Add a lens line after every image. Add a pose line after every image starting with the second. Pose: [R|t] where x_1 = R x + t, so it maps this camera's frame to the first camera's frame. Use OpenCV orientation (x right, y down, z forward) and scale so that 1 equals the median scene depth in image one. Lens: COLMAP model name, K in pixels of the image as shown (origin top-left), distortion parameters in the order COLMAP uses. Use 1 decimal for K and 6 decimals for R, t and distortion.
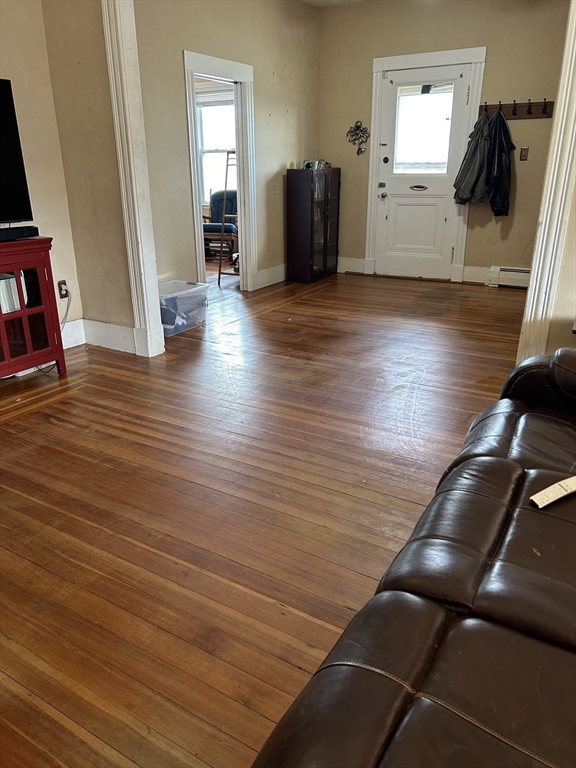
lens RADIAL K [[573.7, 0, 284.3], [0, 573.7, 389.5], [0, 0, 1]] dist [0.053904, -0.061168]
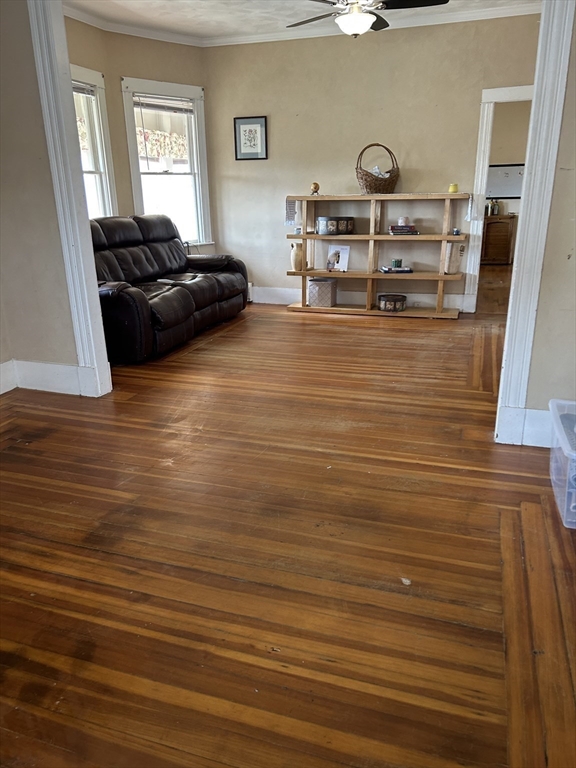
lens RADIAL K [[573.7, 0, 284.4], [0, 573.7, 388.0], [0, 0, 1]] dist [0.053904, -0.061168]
pose [[-0.974280, 0.094352, -0.204636, 0.262513], [-0.058310, 0.771631, 0.633391, -0.788170], [0.217665, 0.629033, -0.746284, 2.039128]]
